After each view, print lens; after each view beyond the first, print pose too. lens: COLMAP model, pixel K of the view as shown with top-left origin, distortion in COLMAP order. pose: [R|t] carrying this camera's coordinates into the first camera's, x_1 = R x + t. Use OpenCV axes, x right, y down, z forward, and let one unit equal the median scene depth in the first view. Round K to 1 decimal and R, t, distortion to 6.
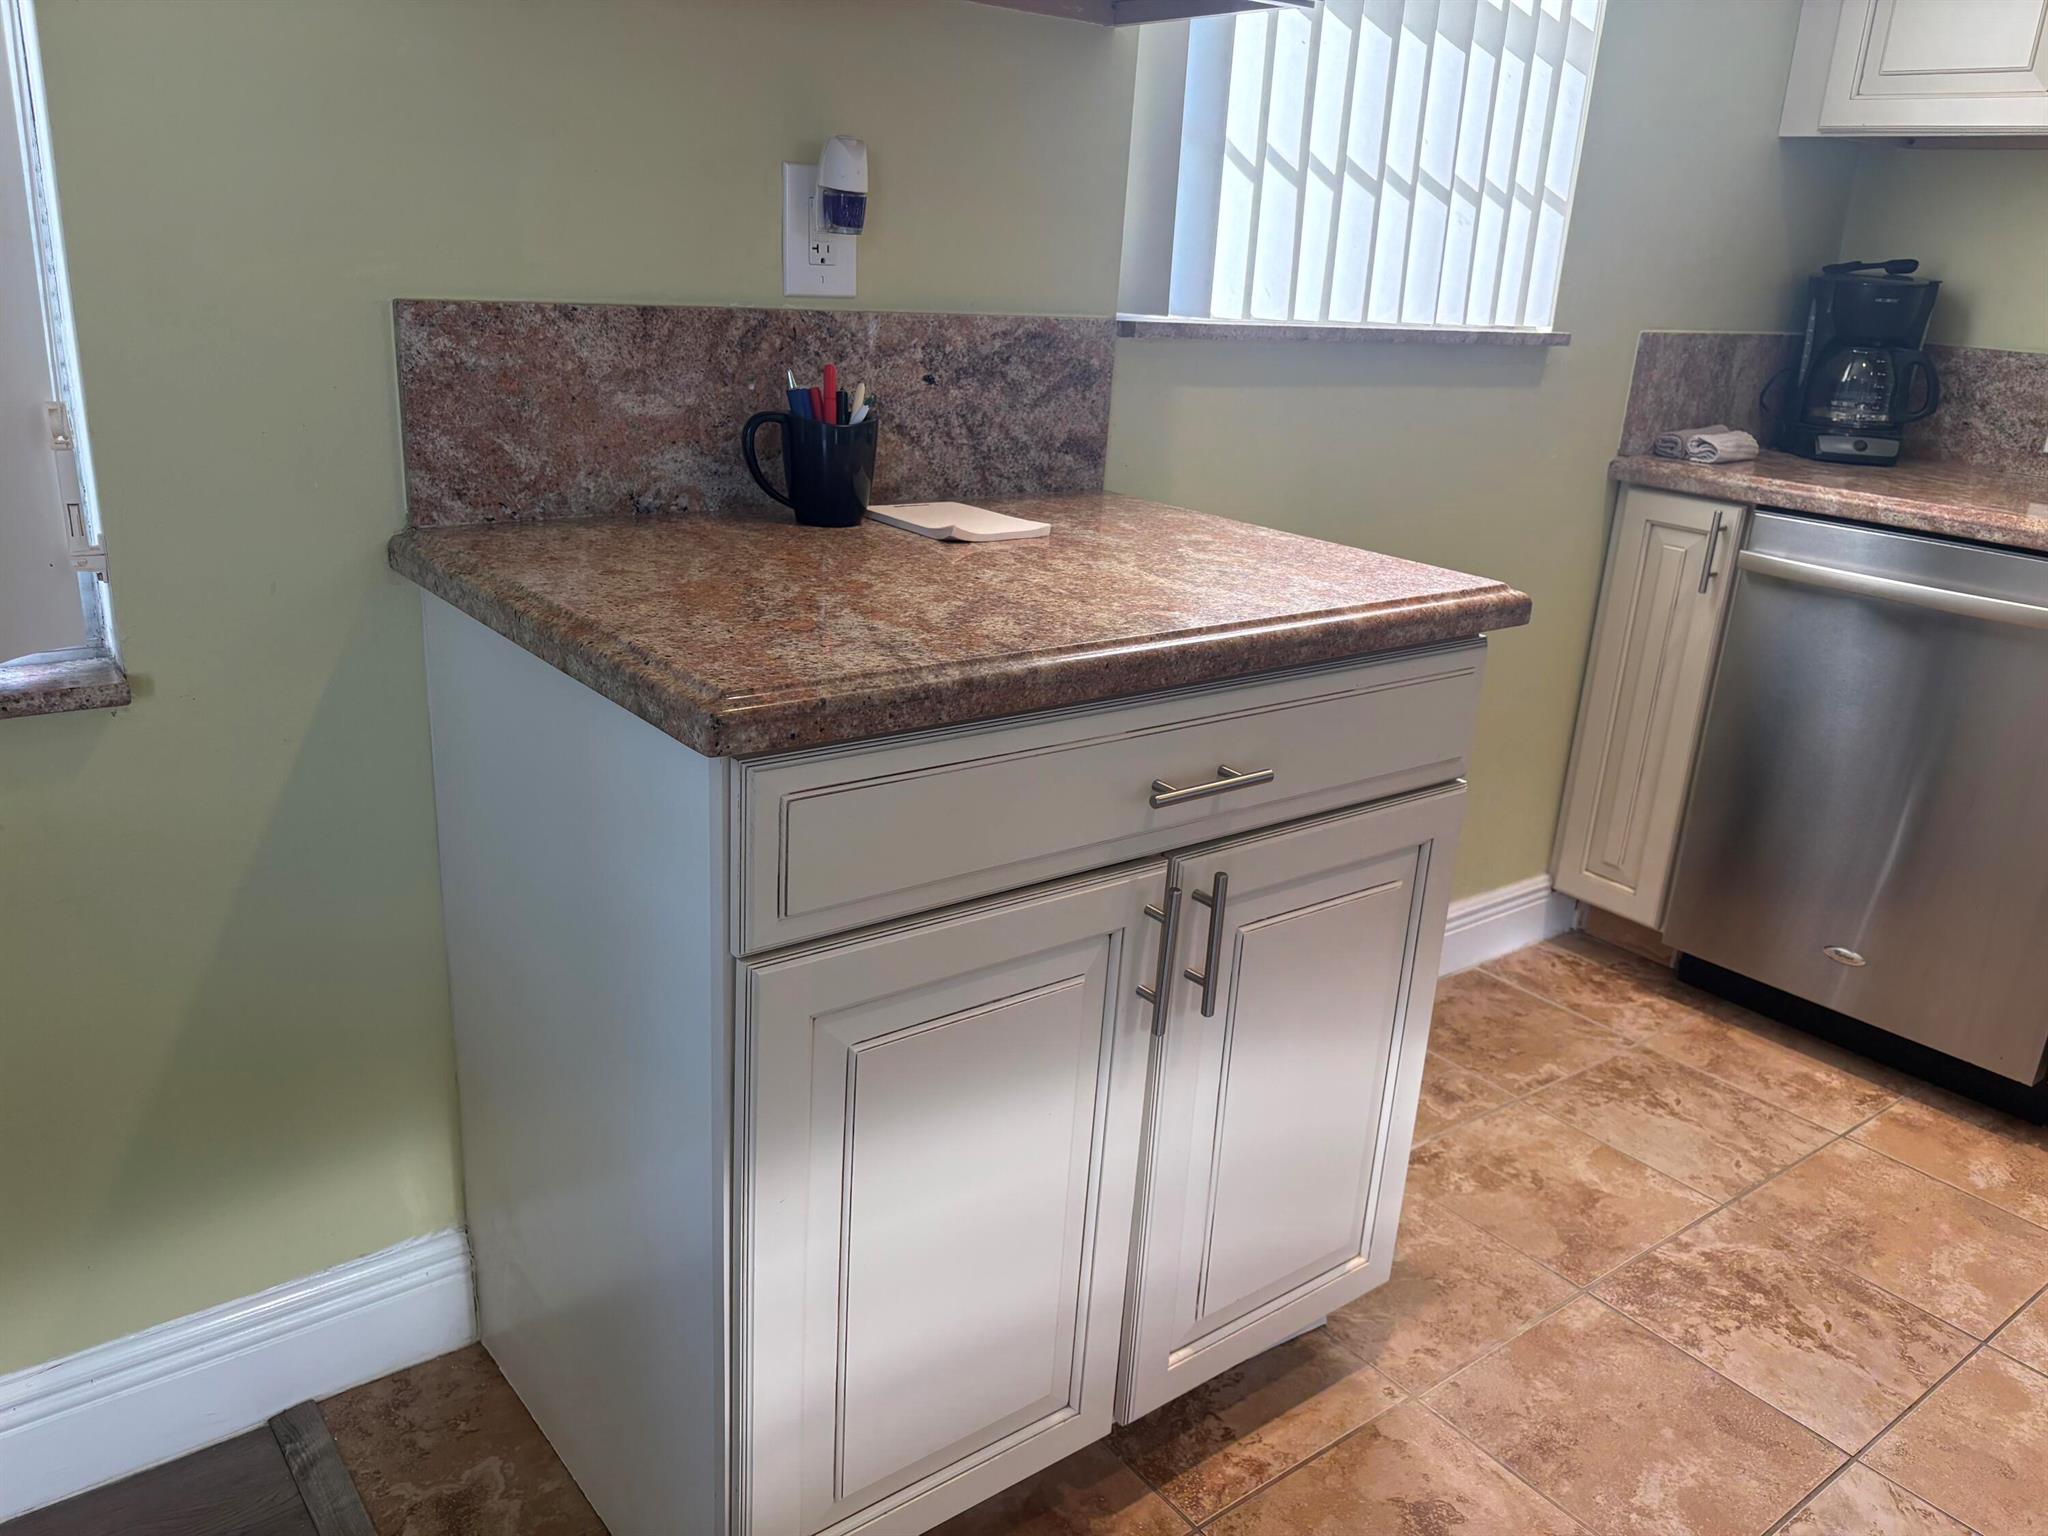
lens RADIAL K [[1552.1, 0, 1041.7], [0, 1552.1, 784.8], [0, 0, 1]] dist [0.049322, -0.057556]
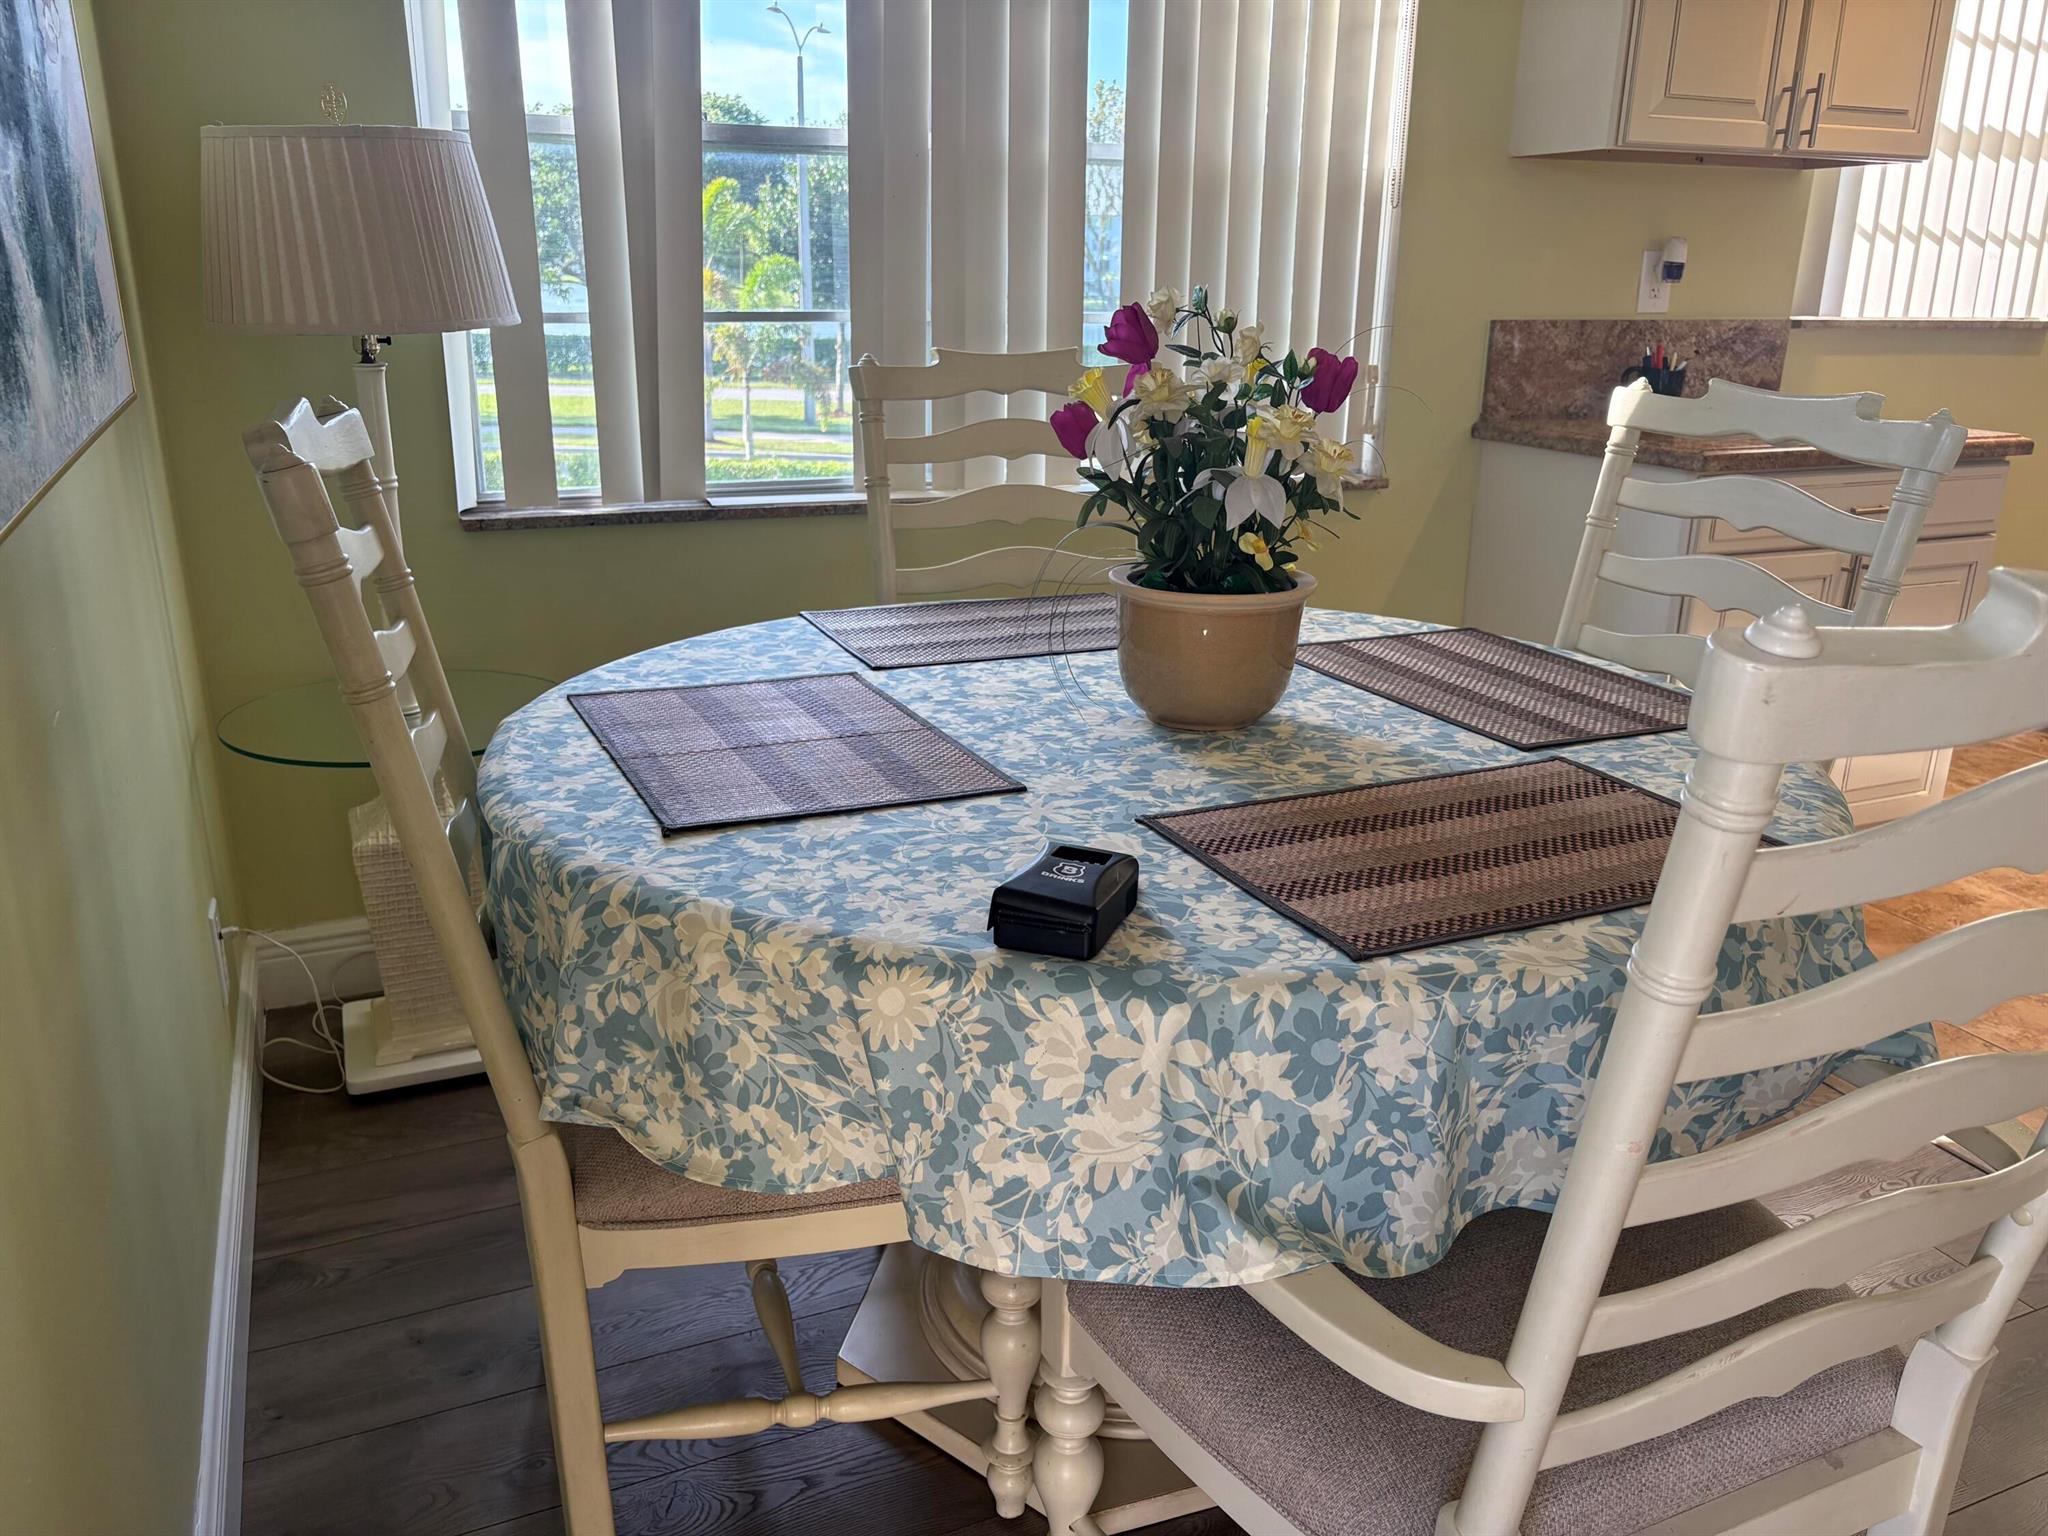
lens RADIAL K [[1552.1, 0, 1034.1], [0, 1552.1, 787.9], [0, 0, 1]] dist [0.049322, -0.057556]
pose [[0.966651, 0.034047, -0.253822, -0.292326], [-0.040707, 0.998950, -0.021034, 0.301303], [0.252840, 0.030665, 0.967022, -0.915651]]
